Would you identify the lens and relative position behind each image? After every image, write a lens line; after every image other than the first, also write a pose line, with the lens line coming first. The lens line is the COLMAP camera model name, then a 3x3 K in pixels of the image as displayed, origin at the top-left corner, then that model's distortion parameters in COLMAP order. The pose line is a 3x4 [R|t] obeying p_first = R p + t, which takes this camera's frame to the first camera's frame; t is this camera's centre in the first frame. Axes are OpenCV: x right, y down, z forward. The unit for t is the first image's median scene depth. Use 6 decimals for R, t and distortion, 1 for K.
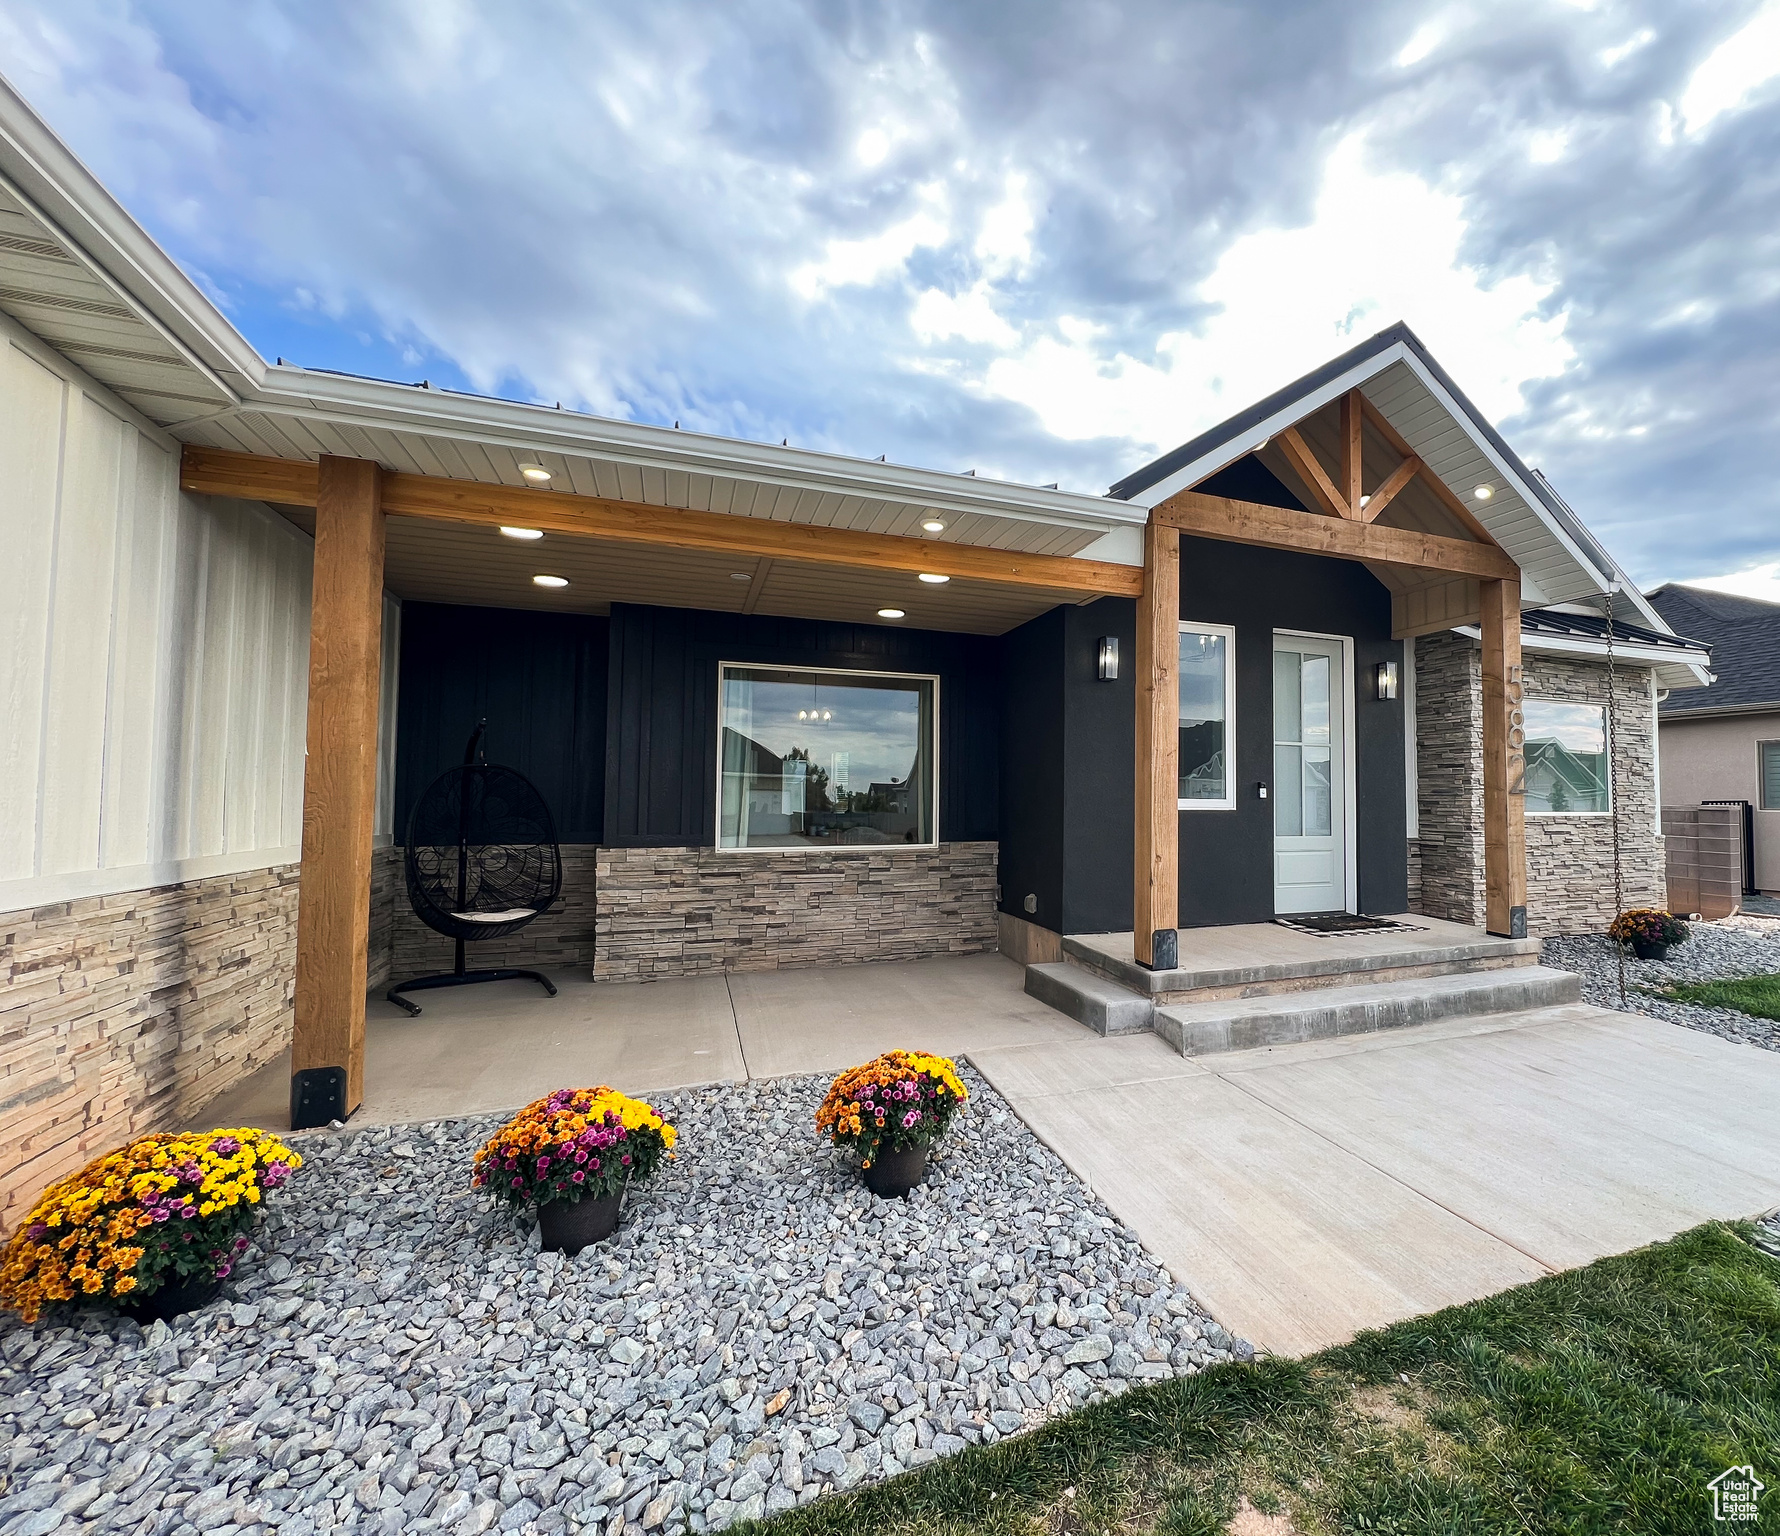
lens RADIAL K [[831.4, 0, 1018.1], [0, 831.4, 762.2], [0, 0, 1]] dist [0.005713, -0.000115]
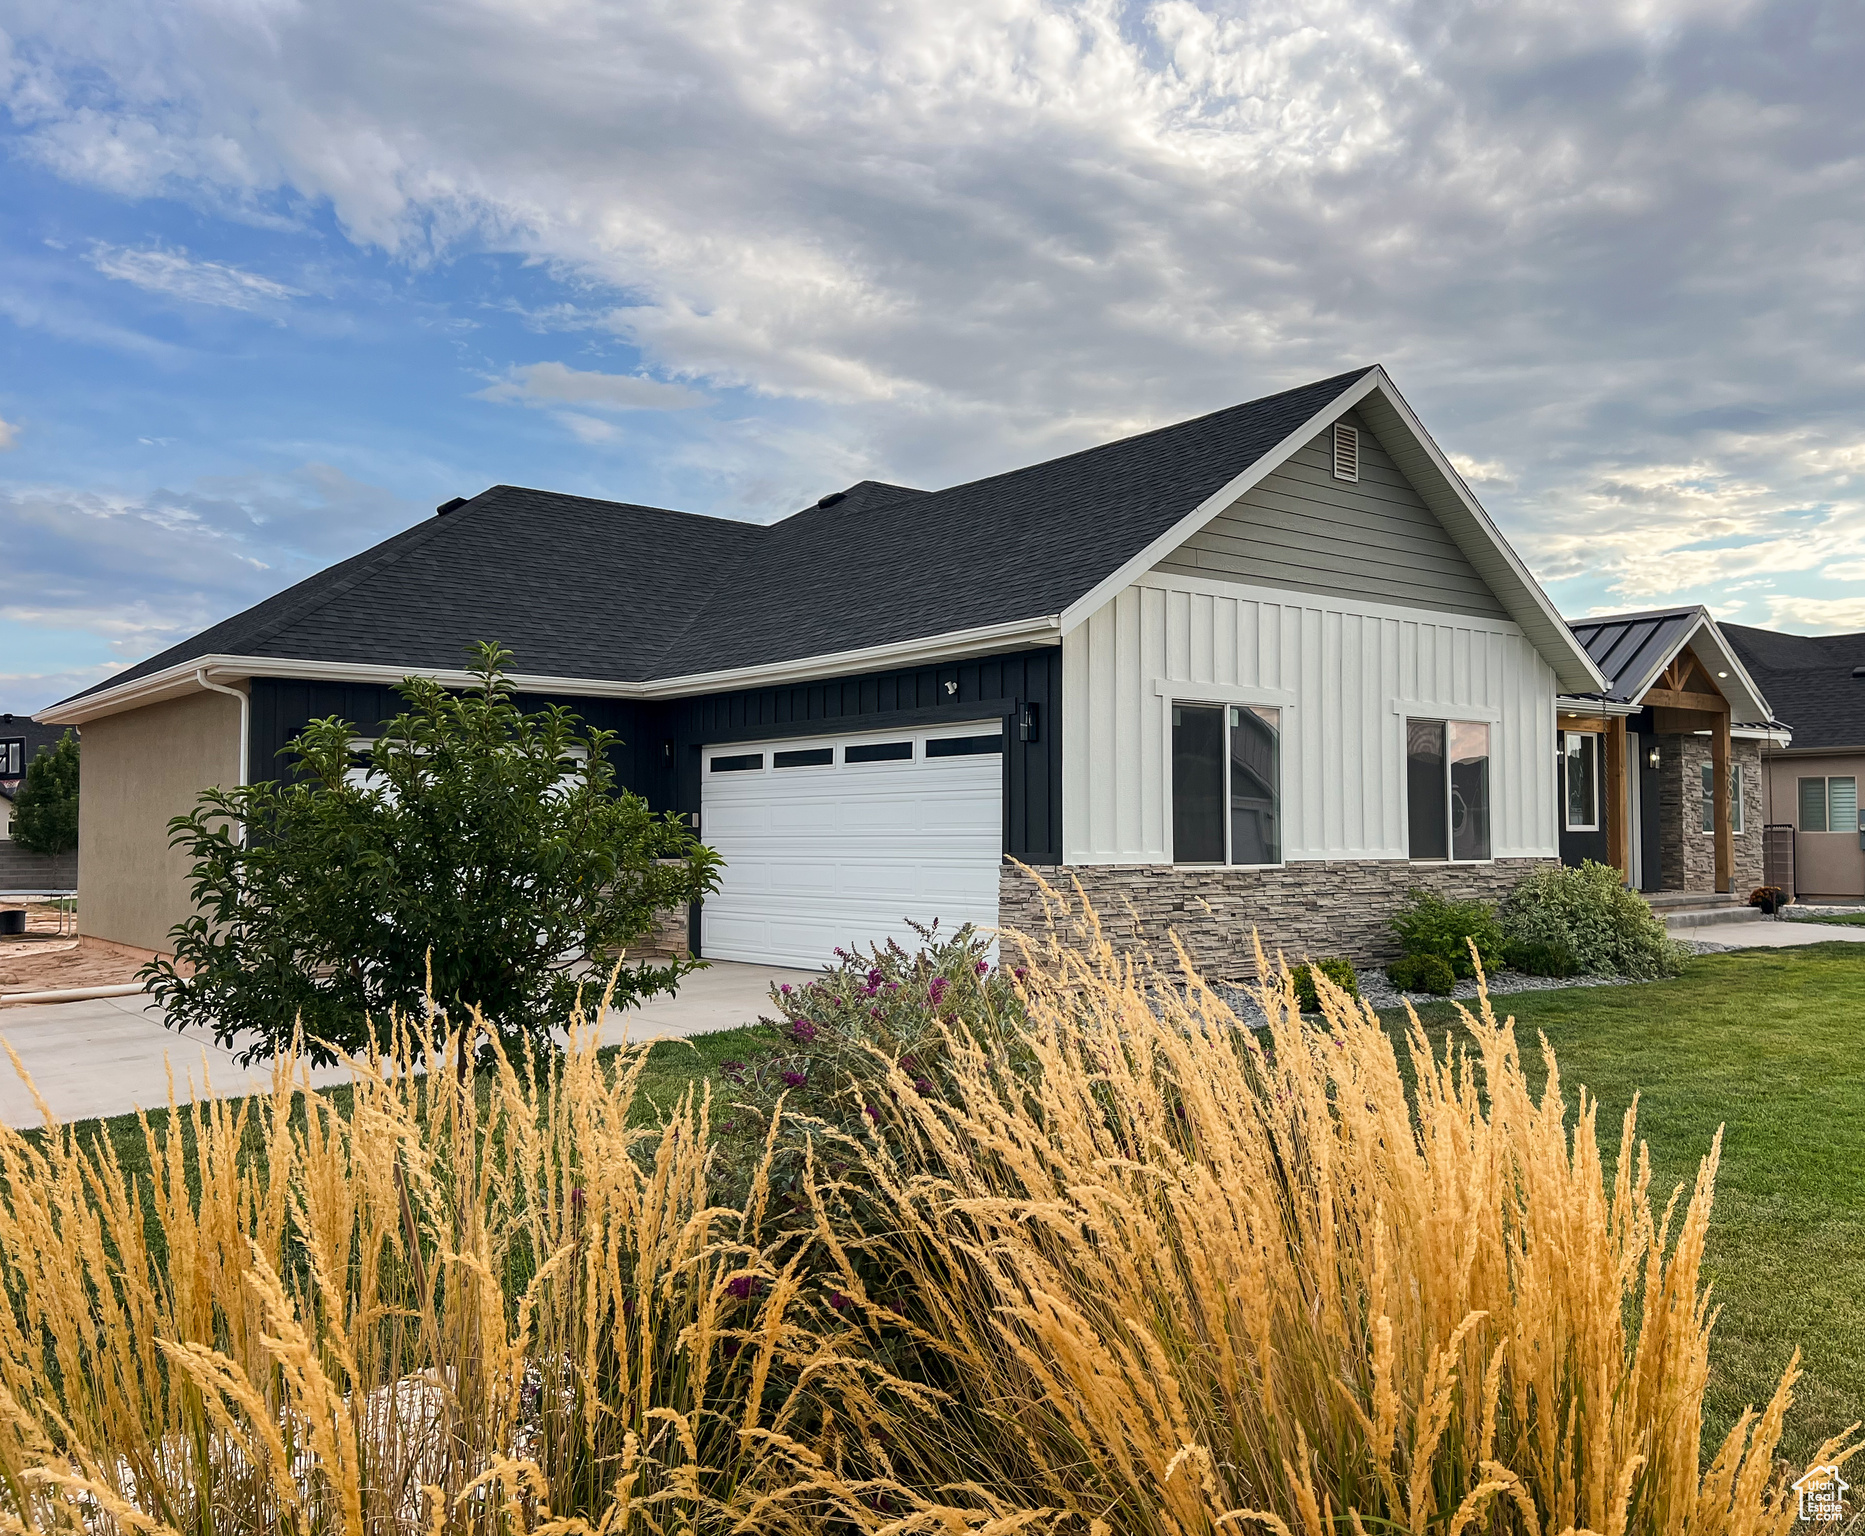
lens RADIAL K [[1599.1, 0, 1019.1], [0, 1599.1, 765.8], [0, 0, 1]] dist [0.054319, -0.045605]
pose [[0.950489, 0.003217, 0.310743, -2.099559], [-0.004262, 0.999987, 0.002683, -0.092658], [-0.310730, -0.003875, 0.950490, -2.022919]]
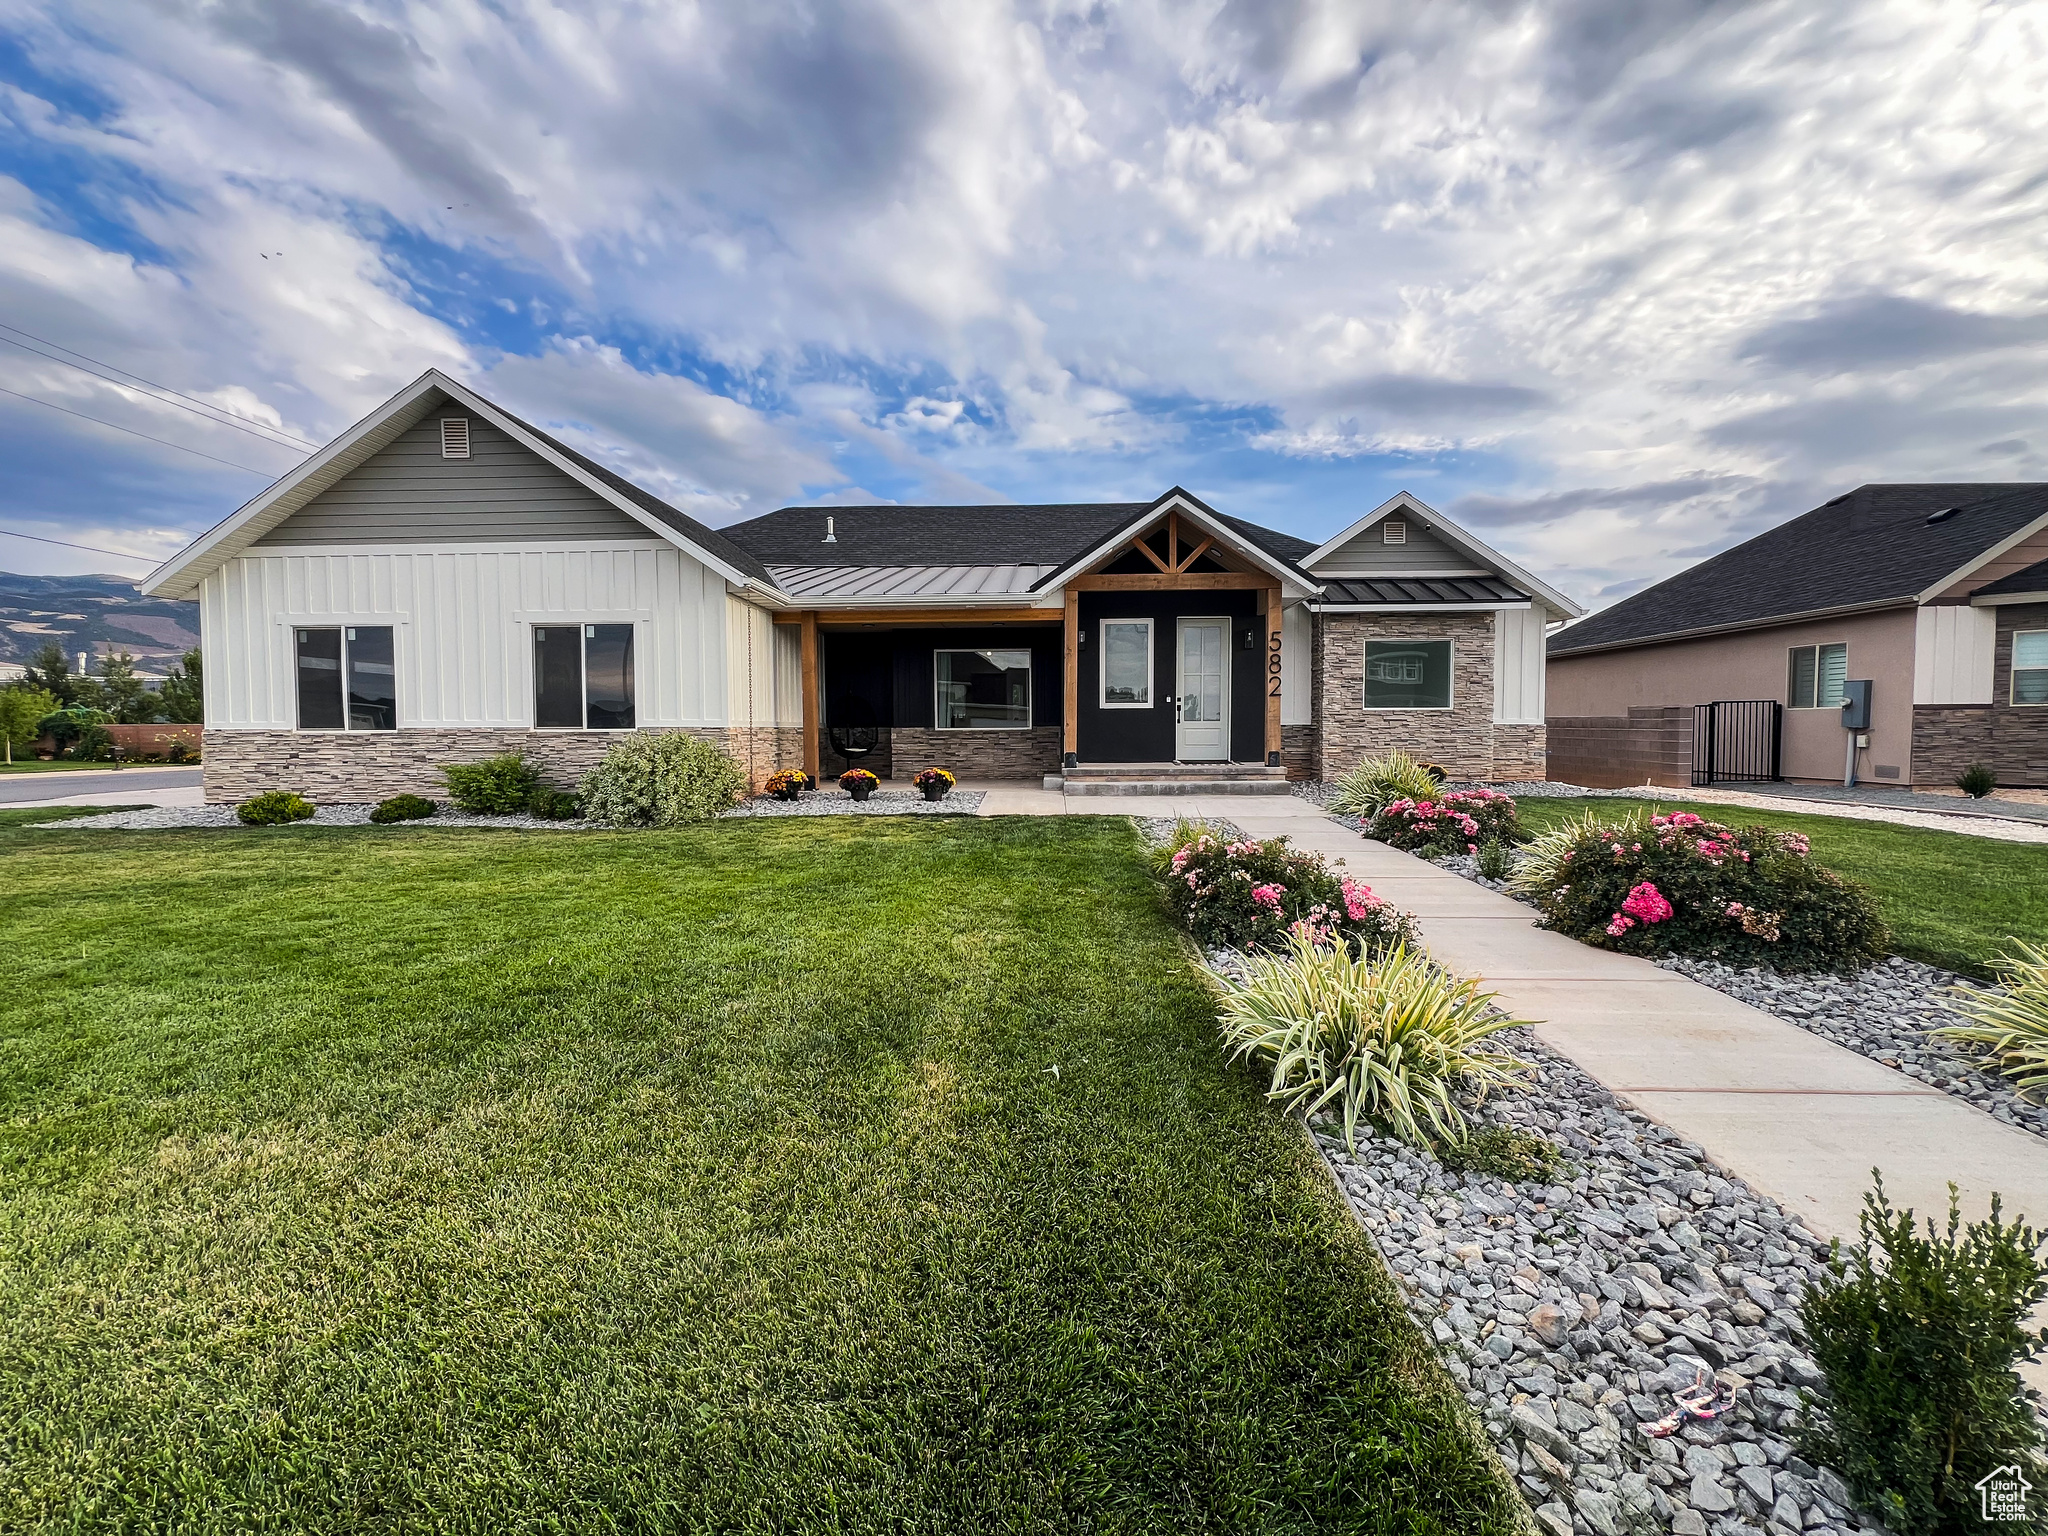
lens RADIAL K [[835.6, 0, 1014.6], [0, 835.6, 765.1], [0, 0, 1]] dist [-0.005933, 0.000602]
pose [[0.906173, 0.006255, -0.422862, 0.839716], [0.030849, 0.996249, 0.080844, 0.020173], [0.421781, -0.086303, 0.902581, -1.057970]]
